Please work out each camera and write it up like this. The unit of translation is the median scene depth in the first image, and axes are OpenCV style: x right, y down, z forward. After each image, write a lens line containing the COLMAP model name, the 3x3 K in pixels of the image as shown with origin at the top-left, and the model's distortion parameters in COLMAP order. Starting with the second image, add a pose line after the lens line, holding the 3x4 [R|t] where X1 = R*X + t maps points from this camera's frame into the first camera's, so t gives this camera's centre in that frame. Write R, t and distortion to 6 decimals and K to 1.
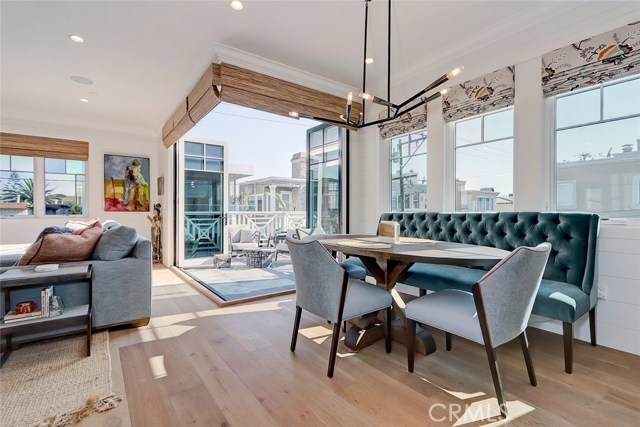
lens RADIAL K [[293.3, 0, 308.4], [0, 293.3, 212.9], [0, 0, 1]] dist [0.013572, -0.005587]
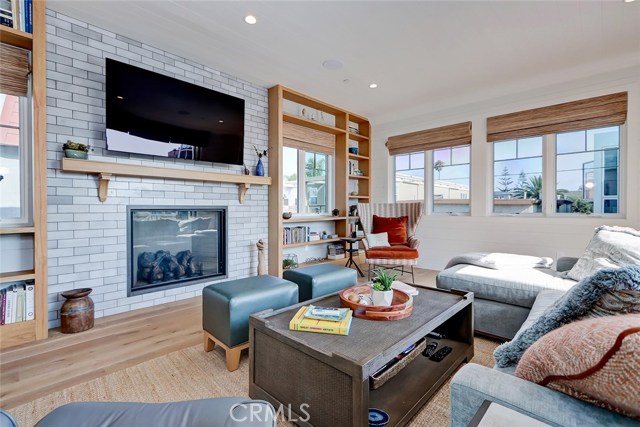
lens RADIAL K [[293.3, 0, 324.0], [0, 293.3, 211.0], [0, 0, 1]] dist [0.013572, -0.005587]
pose [[0.195419, 0.010686, -0.980662, -0.268285], [-0.002429, 0.999943, 0.010412, -0.003810], [0.980717, 0.000347, 0.195434, 0.274610]]
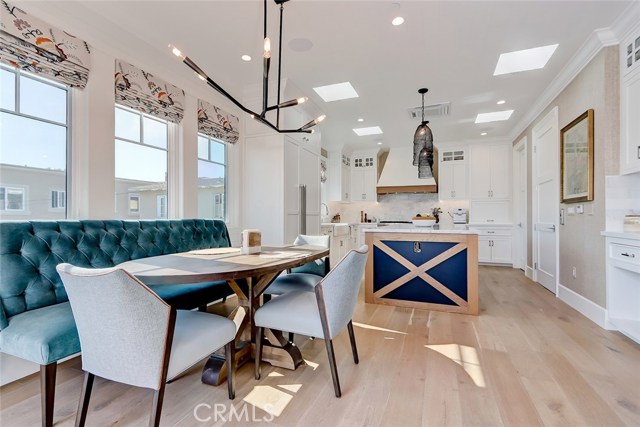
lens RADIAL K [[293.3, 0, 321.9], [0, 293.3, 215.9], [0, 0, 1]] dist [0.013572, -0.005587]
pose [[-0.540566, 0.006657, 0.841275, -0.255061], [0.002836, 0.999977, -0.006090, -0.003809], [-0.841297, -0.000906, -0.540573, 0.537152]]
